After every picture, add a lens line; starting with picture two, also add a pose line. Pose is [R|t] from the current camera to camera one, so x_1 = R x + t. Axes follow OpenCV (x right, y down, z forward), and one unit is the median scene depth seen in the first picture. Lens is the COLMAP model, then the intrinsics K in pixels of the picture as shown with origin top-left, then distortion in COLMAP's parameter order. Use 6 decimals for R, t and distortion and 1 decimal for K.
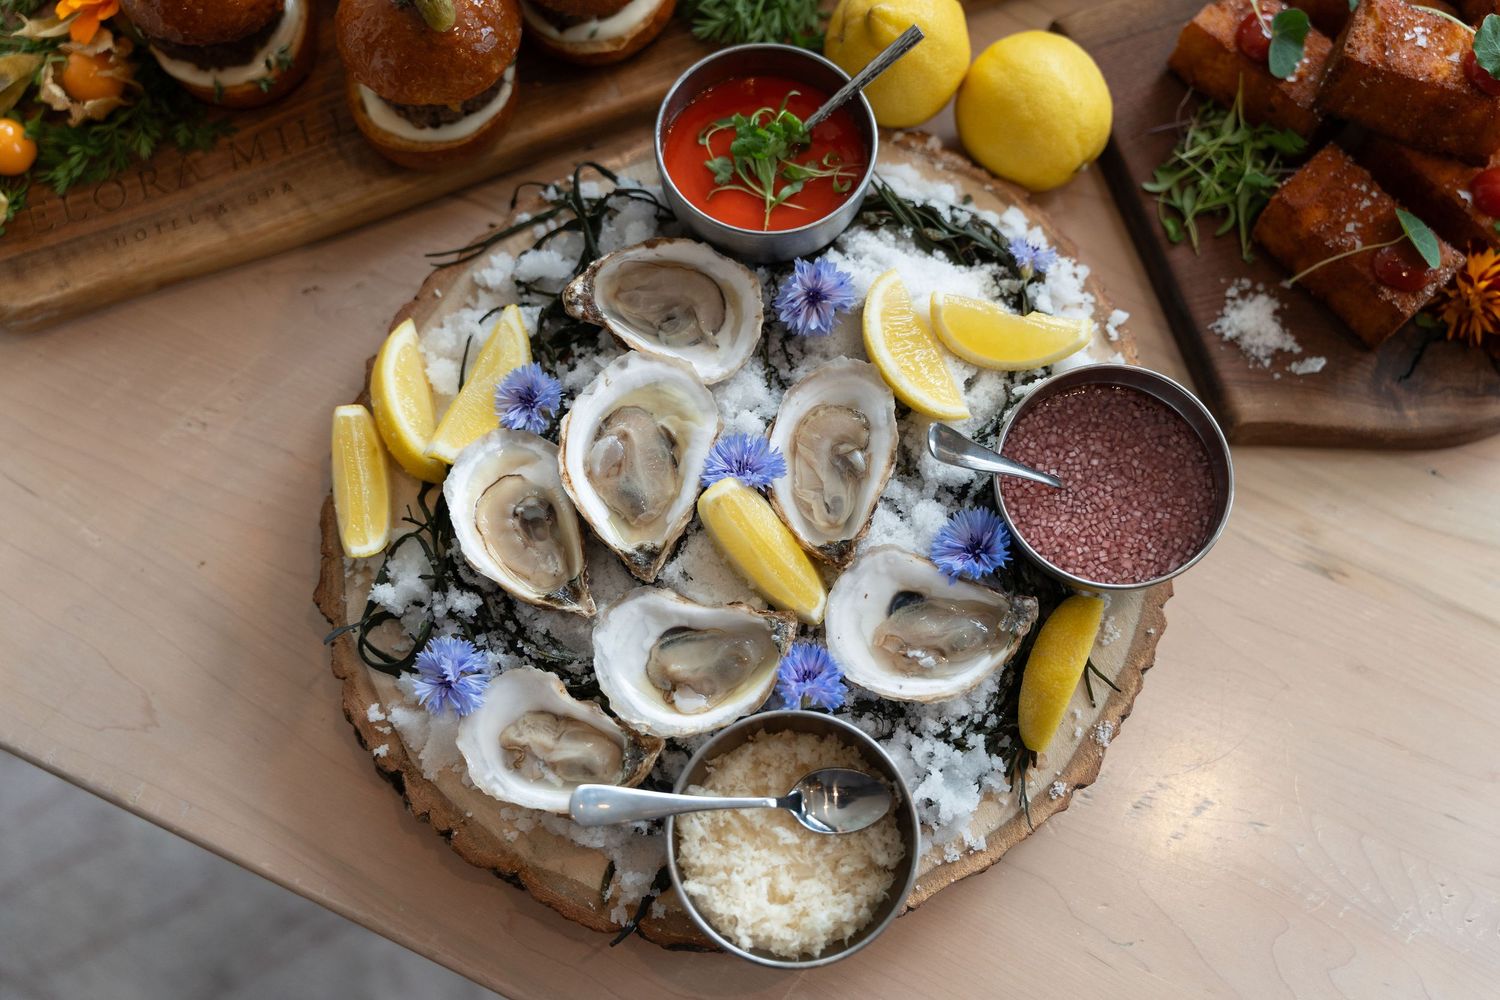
lens RADIAL K [[1612.2, 0, 750.0], [0, 1612.2, 500.0], [0, 0, 1]] dist [-0.005710, 0.021598]
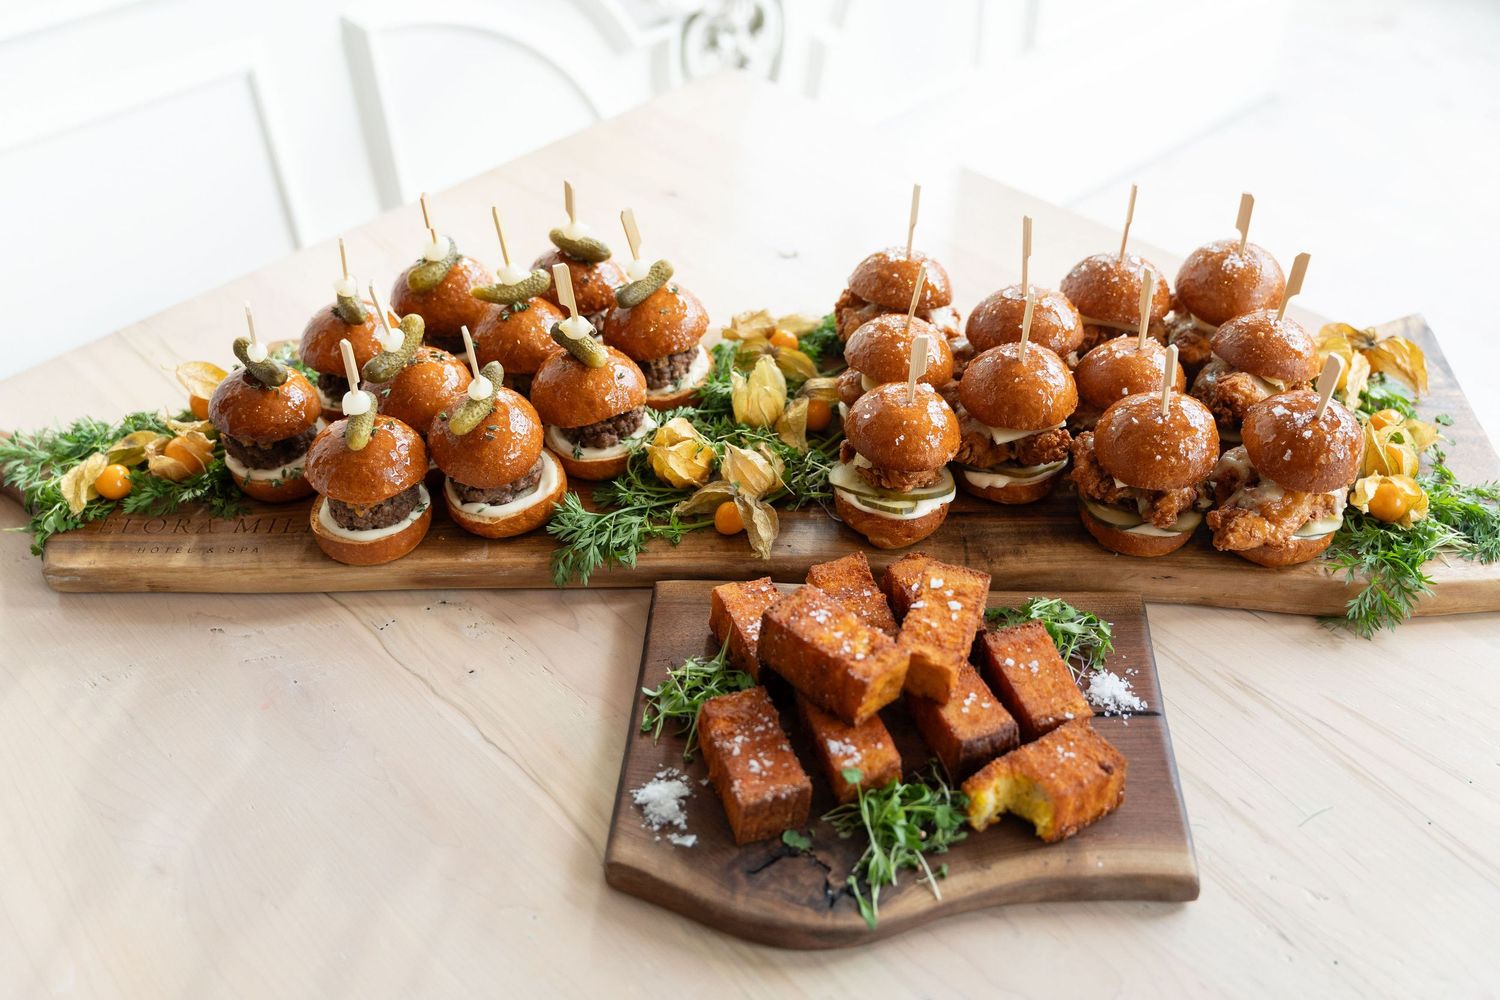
lens RADIAL K [[1454.4, 0, 750.0], [0, 1454.4, 500.0], [0, 0, 1]] dist [-0.015797, -0.005530]
pose [[0.923515, 0.247908, -0.292681, 0.672616], [-0.363514, 0.809167, -0.461635, 0.207323], [0.122385, 0.532720, 0.837396, -0.065691]]
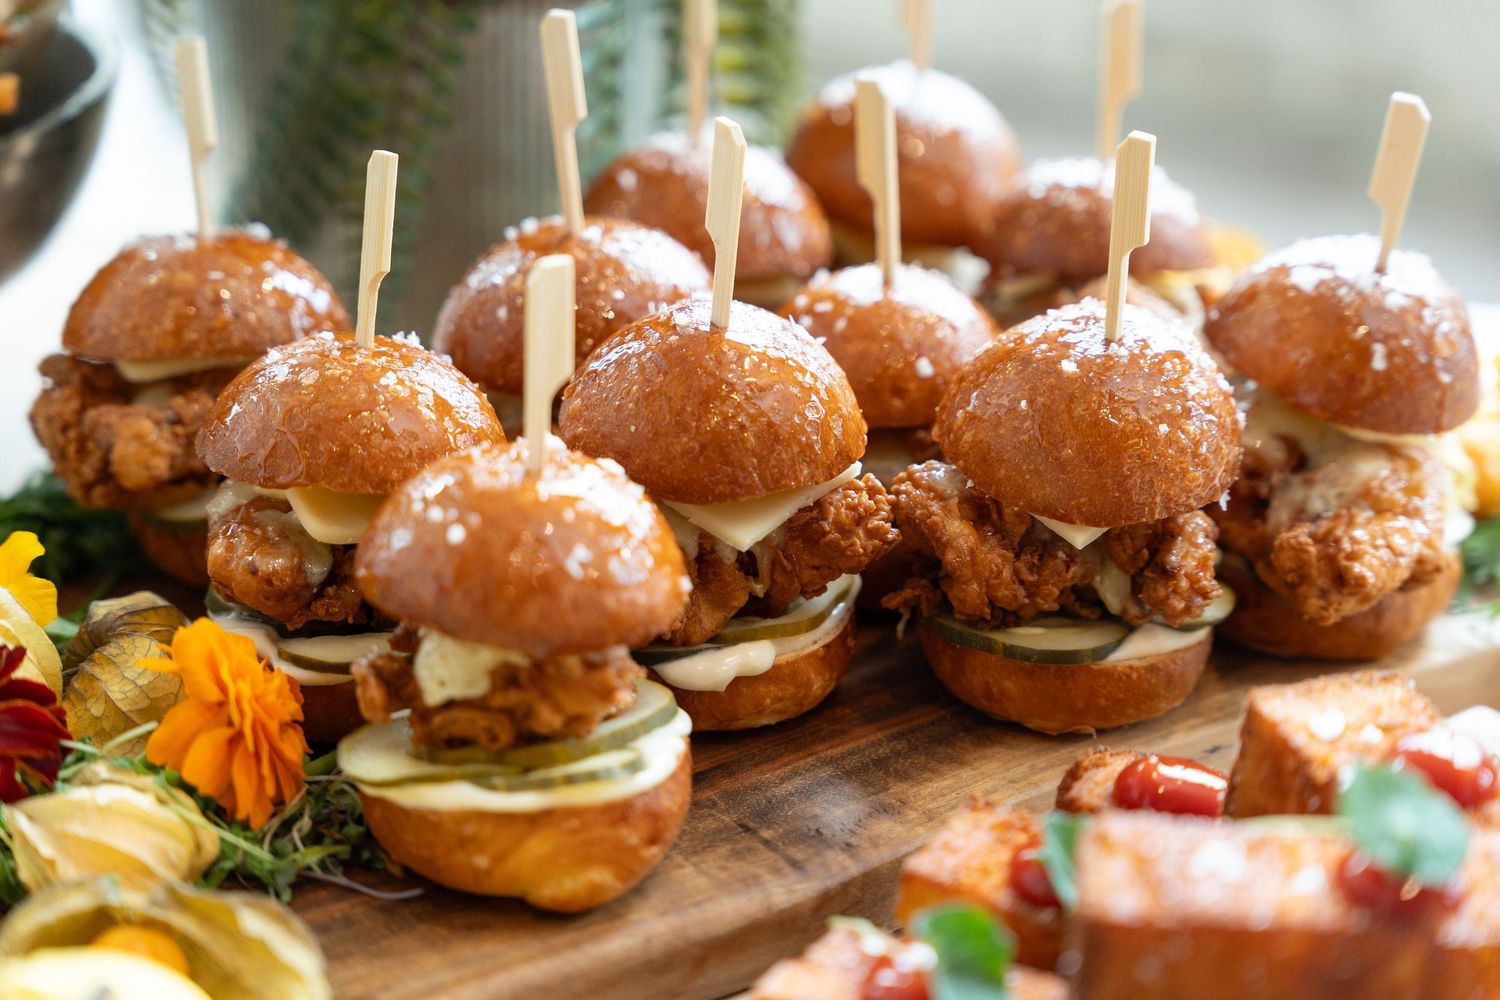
lens RADIAL K [[2963.2, 0, 750.0], [0, 2963.2, 500.0], [0, 0, 1]] dist [0.047722, -0.158223]
pose [[0.955345, -0.085985, 0.282705, 0.053305], [0.267846, 0.656044, -0.705596, 0.202801], [-0.124796, 0.749809, 0.649779, 0.377845]]
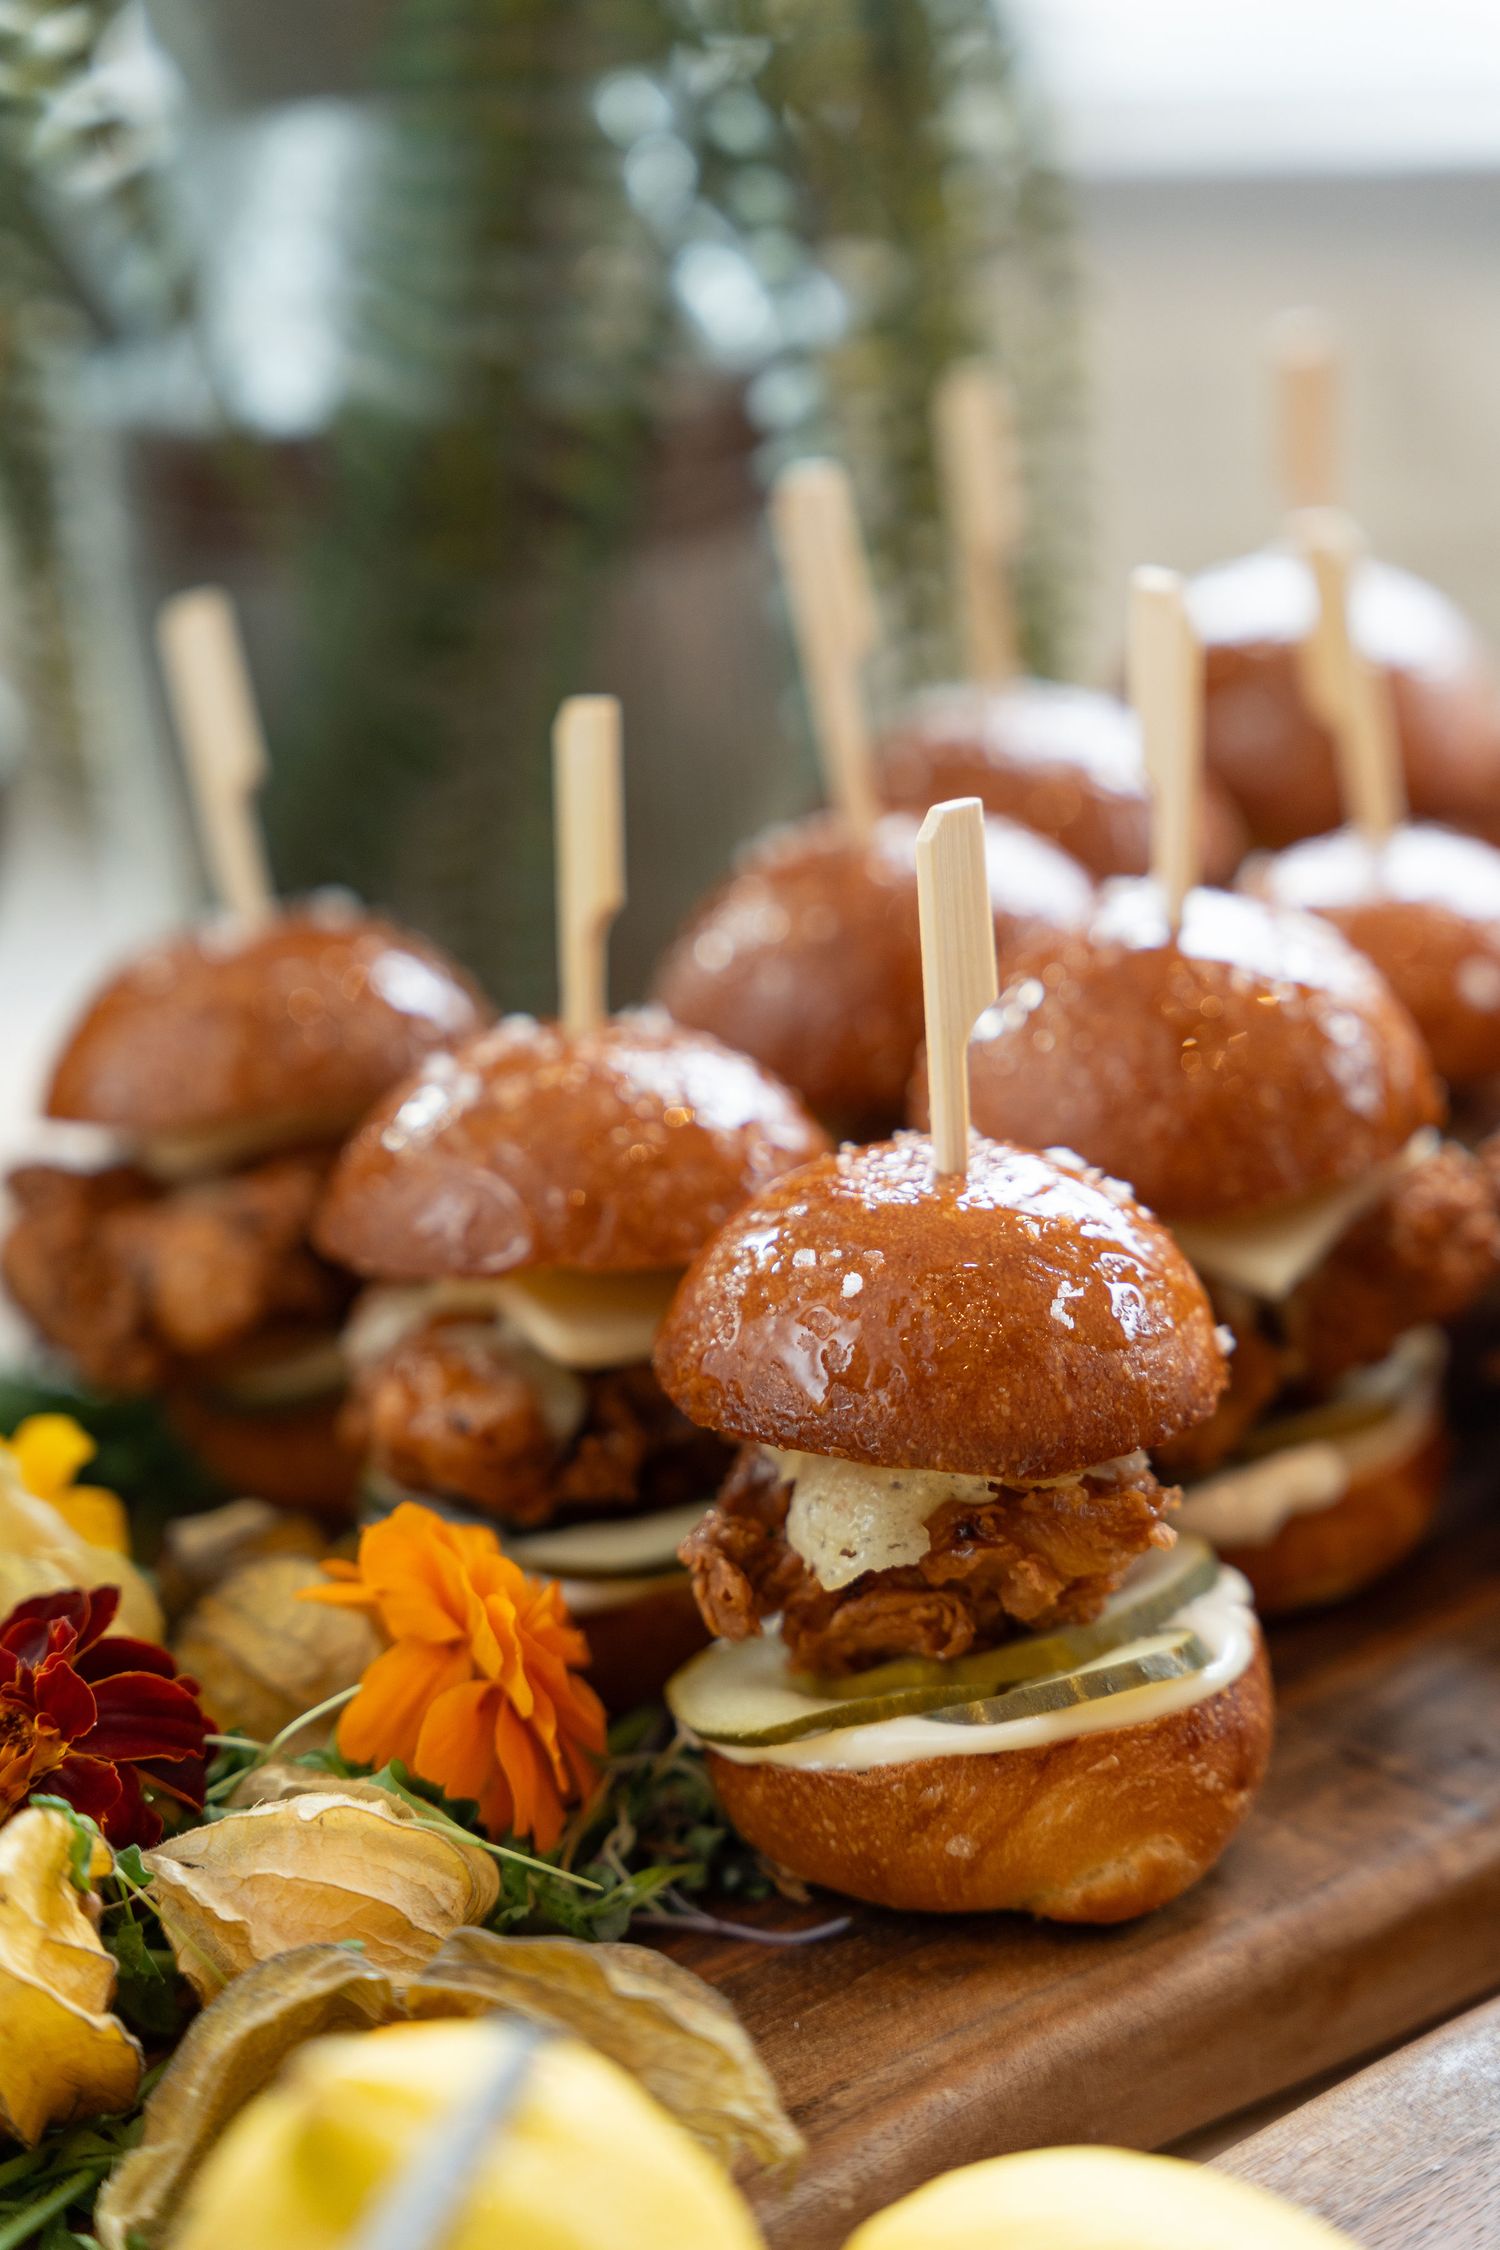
lens RADIAL K [[4444.7, 0, 750.0], [0, 4444.7, 1125.0], [0, 0, 1]] dist [0.047722, -0.158223]
pose [[0.934018, -0.174483, 0.311716, -0.038150], [0.355231, 0.545765, -0.758914, 0.120703], [-0.037707, 0.819571, 0.571736, 0.516505]]
